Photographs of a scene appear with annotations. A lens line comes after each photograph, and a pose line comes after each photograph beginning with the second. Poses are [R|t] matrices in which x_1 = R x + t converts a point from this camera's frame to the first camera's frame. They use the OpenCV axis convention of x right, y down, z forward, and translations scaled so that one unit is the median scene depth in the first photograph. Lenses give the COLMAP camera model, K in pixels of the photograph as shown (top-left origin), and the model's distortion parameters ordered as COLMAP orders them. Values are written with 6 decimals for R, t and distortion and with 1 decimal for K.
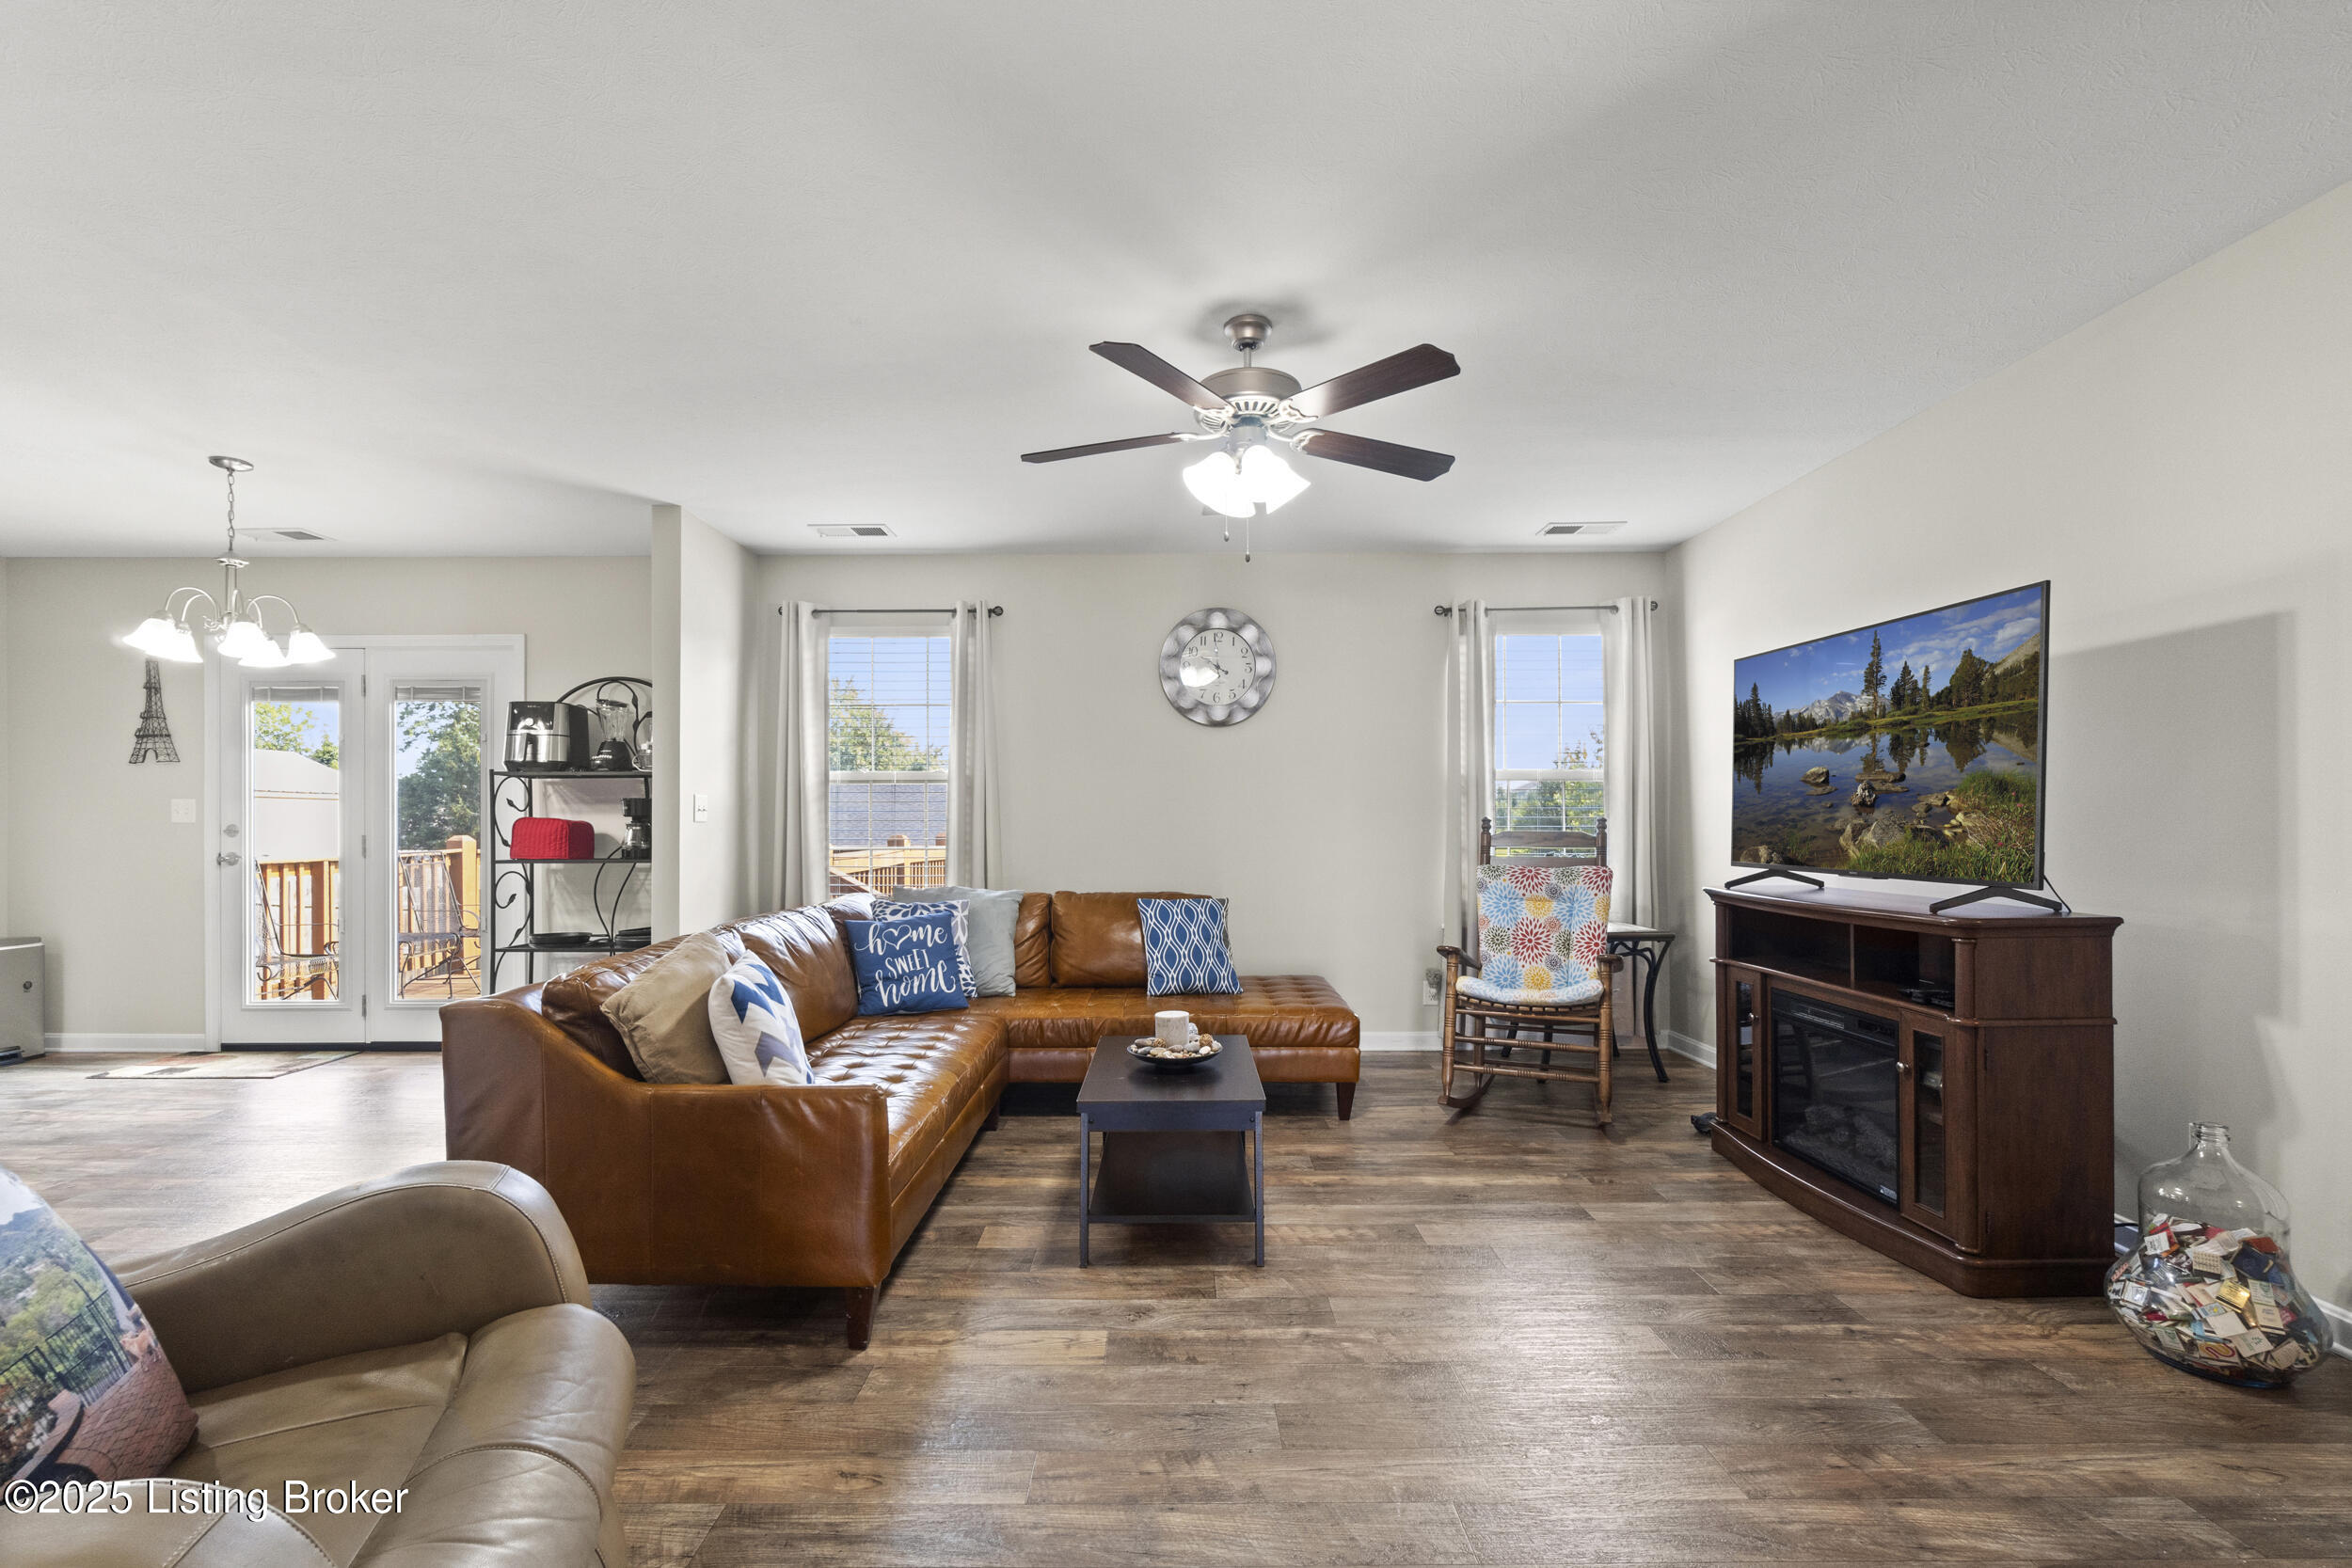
lens RADIAL K [[1056.9, 0, 1179.5], [0, 1056.9, 815.0], [0, 0, 1]] dist [0.002578, 0.000559]
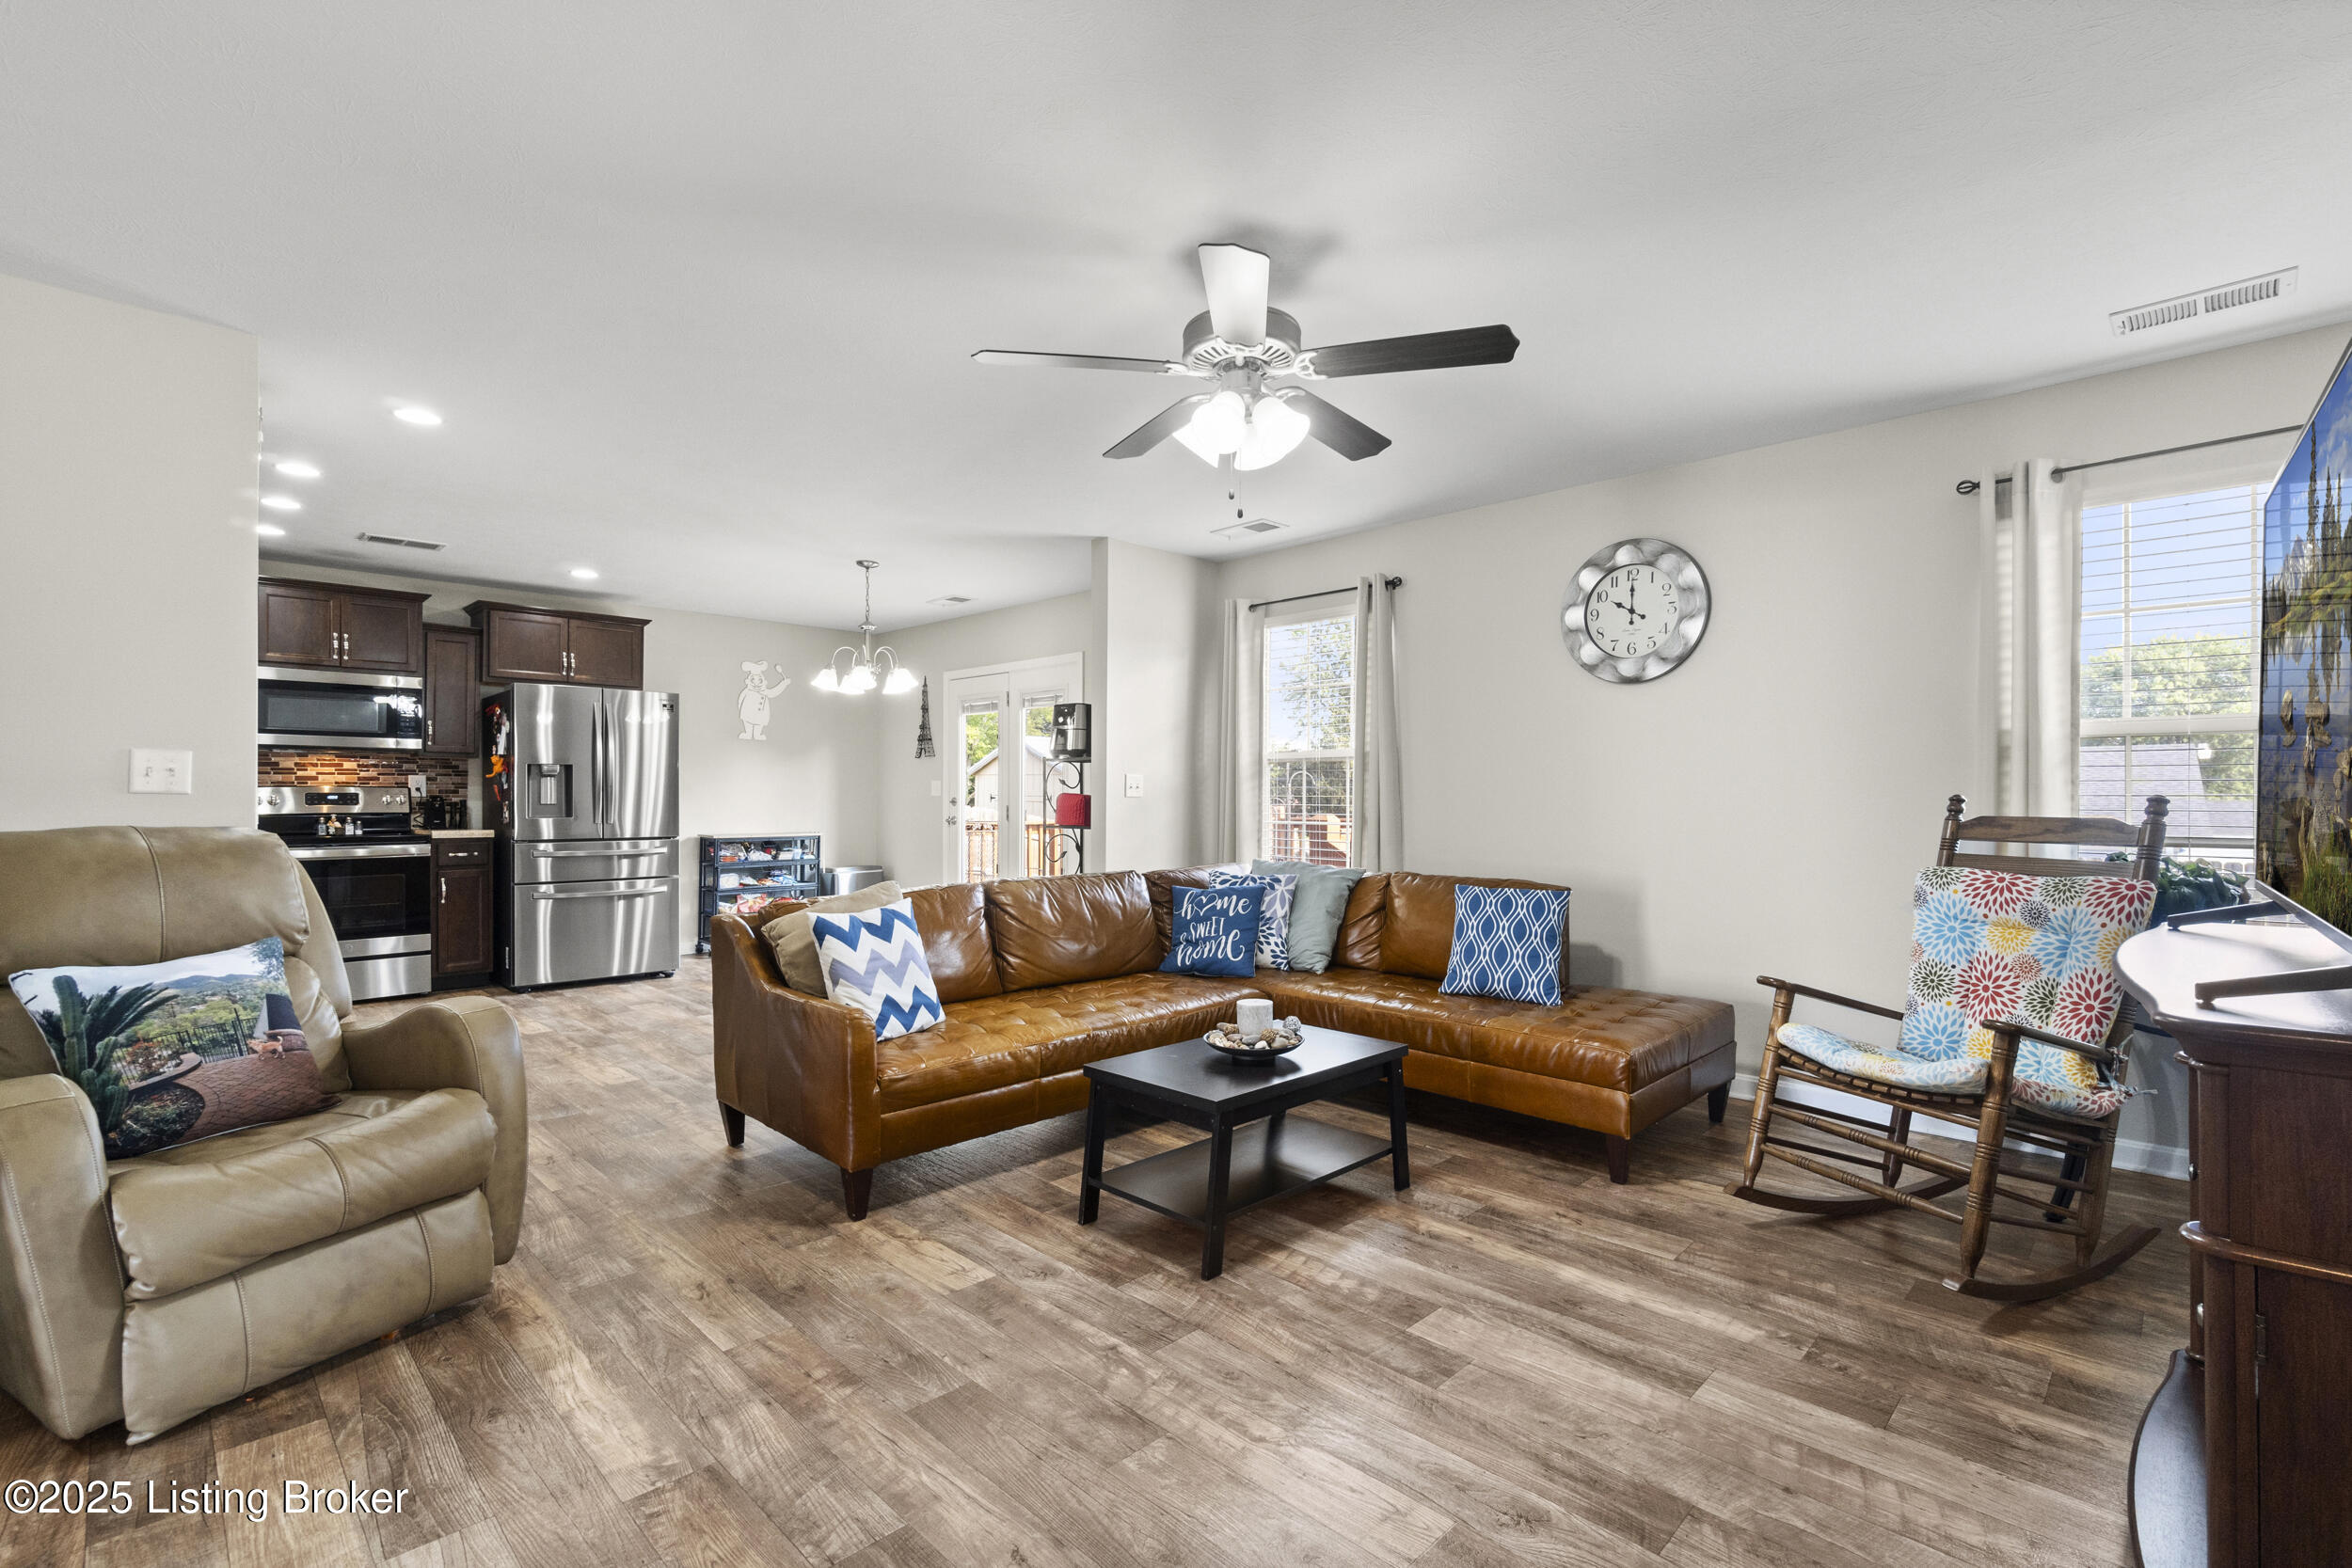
lens RADIAL K [[1052.7, 0, 1176.0], [0, 1052.7, 784.0], [0, 0, 1]] dist [0.000903, -0.000104]
pose [[0.703449, -0.004149, -0.710734, 0.612464], [0.000464, 0.999985, -0.005378, -0.002179], [0.710746, 0.003453, 0.703441, 0.283758]]
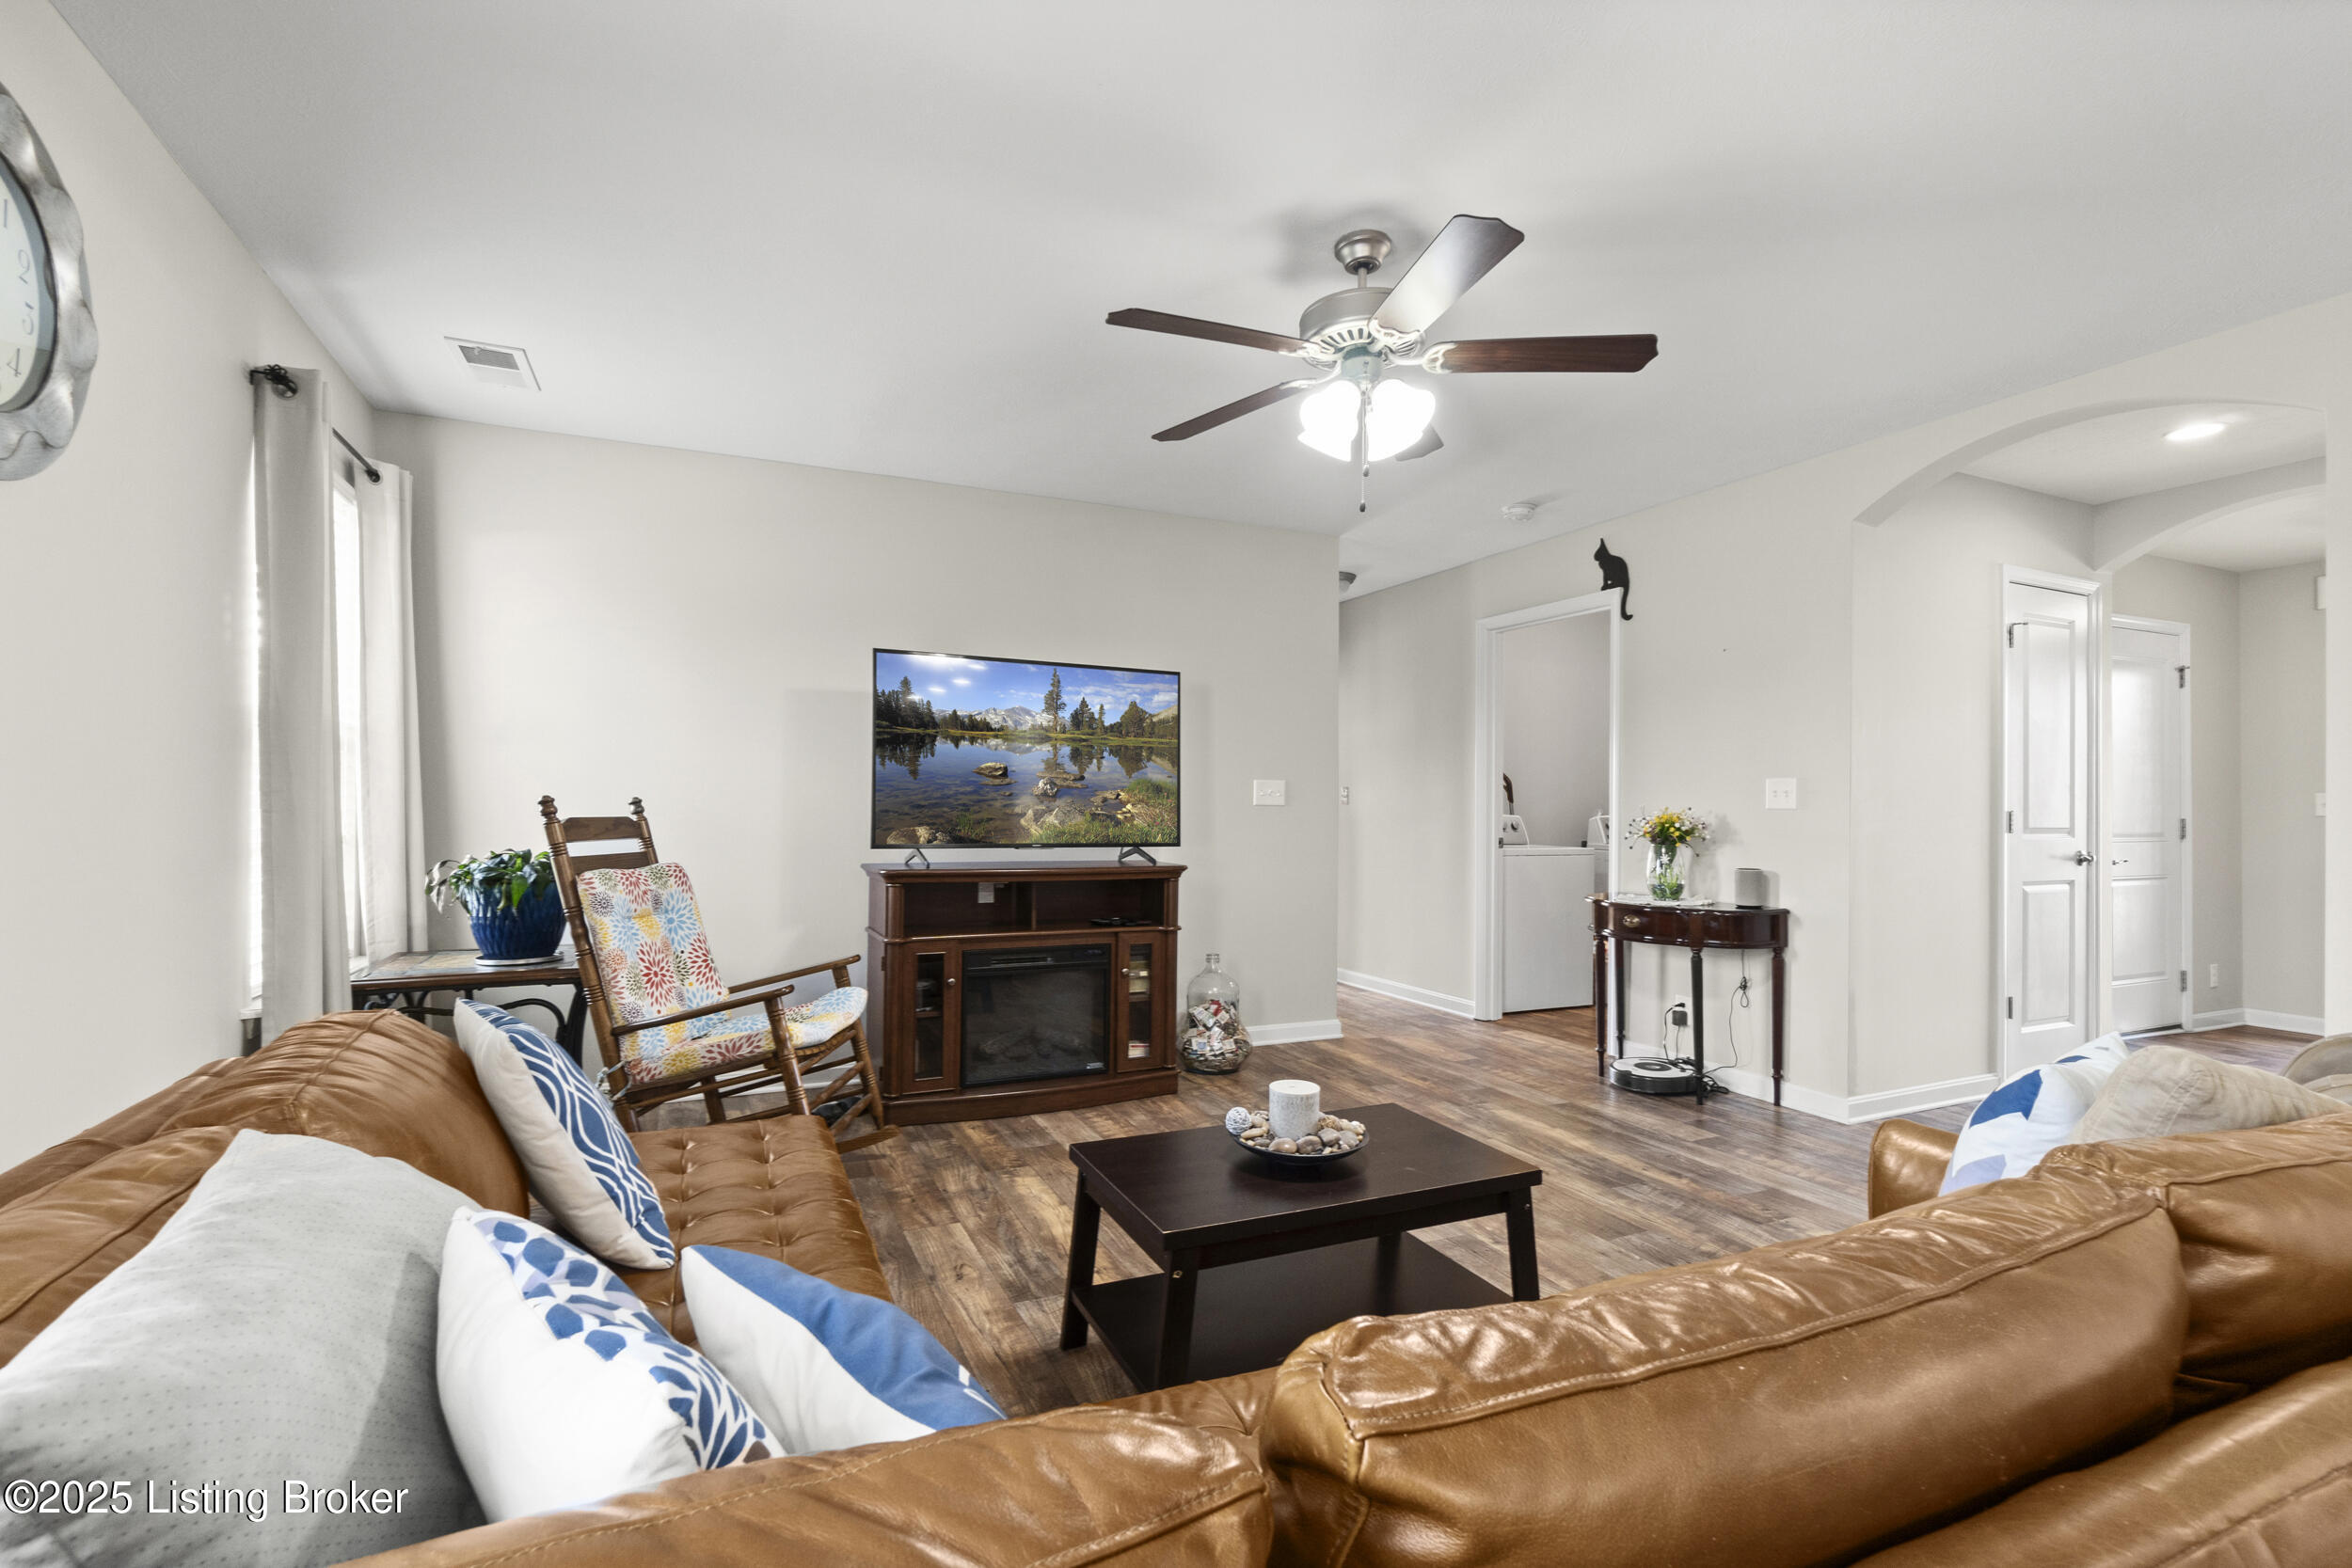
lens RADIAL K [[1037.2, 0, 1157.2], [0, 1037.2, 800.5], [0, 0, 1]] dist [0.000613, -0.000038]
pose [[-0.399985, -0.008146, 0.916486, -0.597874], [-0.026477, 0.999646, -0.002670, -0.003338], [-0.916139, -0.025334, -0.400059, 1.356808]]
